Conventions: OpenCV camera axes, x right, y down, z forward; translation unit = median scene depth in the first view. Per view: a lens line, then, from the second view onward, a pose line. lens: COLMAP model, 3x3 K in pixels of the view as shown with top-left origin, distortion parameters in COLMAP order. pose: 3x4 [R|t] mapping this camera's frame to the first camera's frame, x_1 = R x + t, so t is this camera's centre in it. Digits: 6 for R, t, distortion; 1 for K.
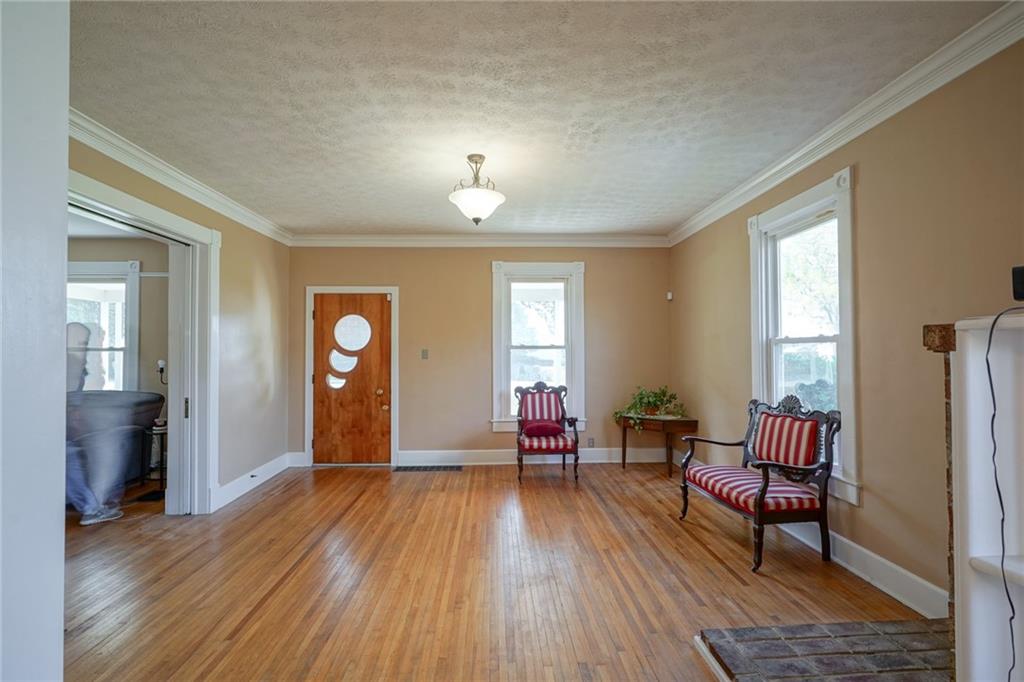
lens RADIAL K [[462.3, 0, 510.1], [0, 462.3, 343.7], [0, 0, 1]] dist [-0.012797, 0.006309]
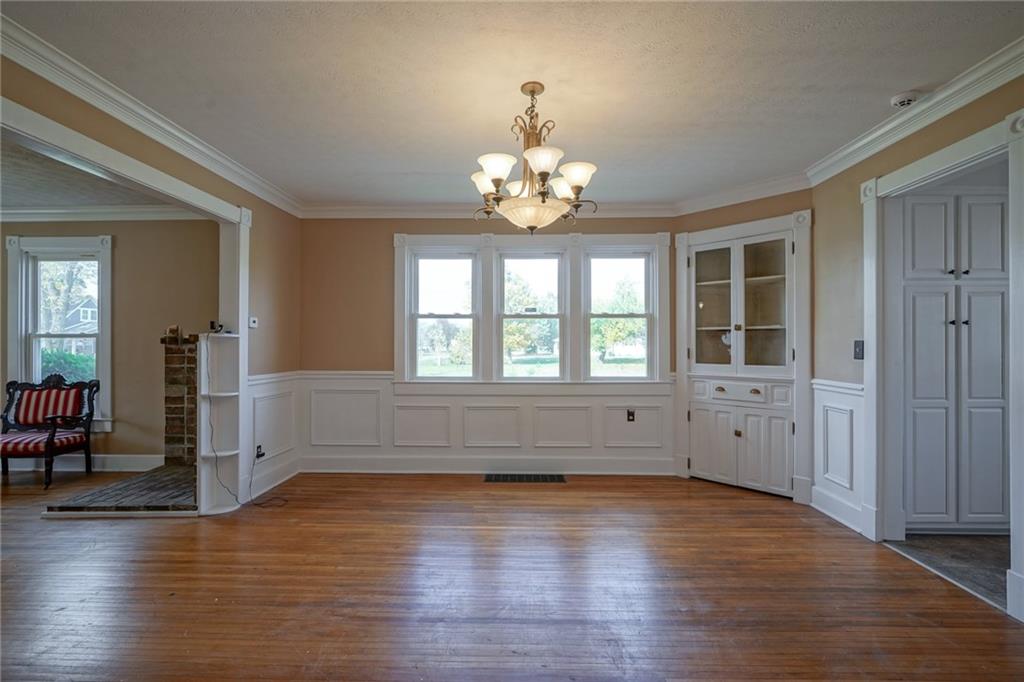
lens RADIAL K [[462.3, 0, 510.1], [0, 462.3, 343.7], [0, 0, 1]] dist [-0.012797, 0.006309]
pose [[0.056306, 0.007875, 0.998382, -0.665866], [-0.017620, 0.999821, -0.006893, 0.002731], [-0.998258, -0.017203, 0.056435, -0.443373]]
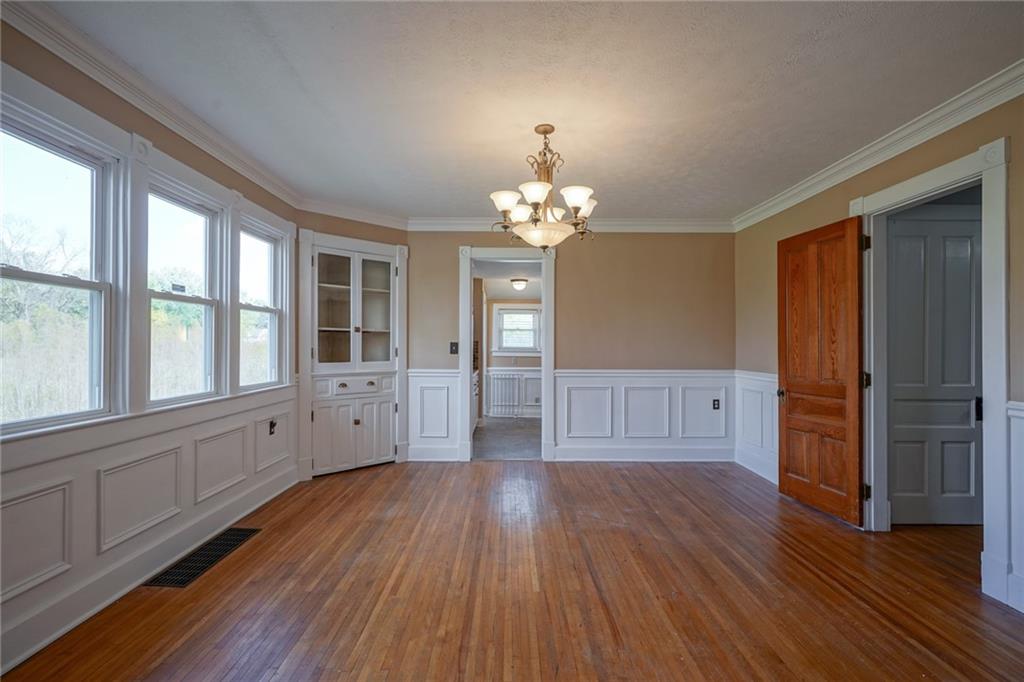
lens RADIAL K [[462.3, 0, 510.1], [0, 462.3, 343.7], [0, 0, 1]] dist [-0.012797, 0.006309]
pose [[-0.999524, 0.002746, 0.030712, 0.028689], [0.002156, 0.999813, -0.019217, 0.011228], [-0.030759, -0.019142, -0.999344, 0.347774]]
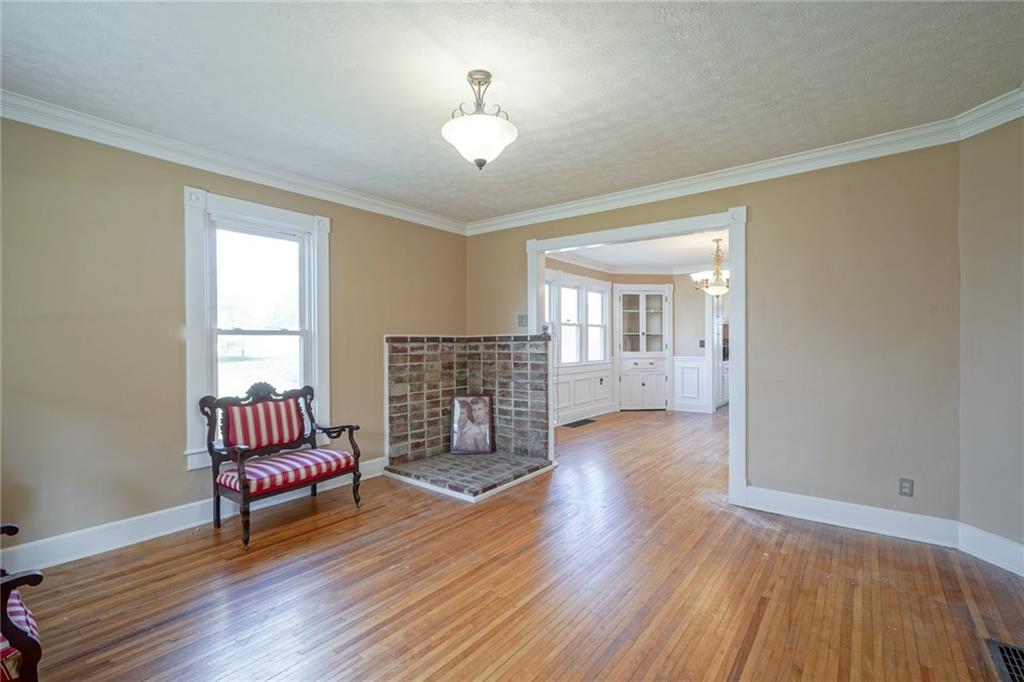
lens RADIAL K [[462.3, 0, 510.1], [0, 462.3, 343.7], [0, 0, 1]] dist [-0.012797, 0.006309]
pose [[-0.766065, 0.005554, 0.642739, -0.503152], [-0.003126, 0.999919, -0.012366, 0.028565], [-0.642755, -0.011482, -0.765985, 1.323189]]
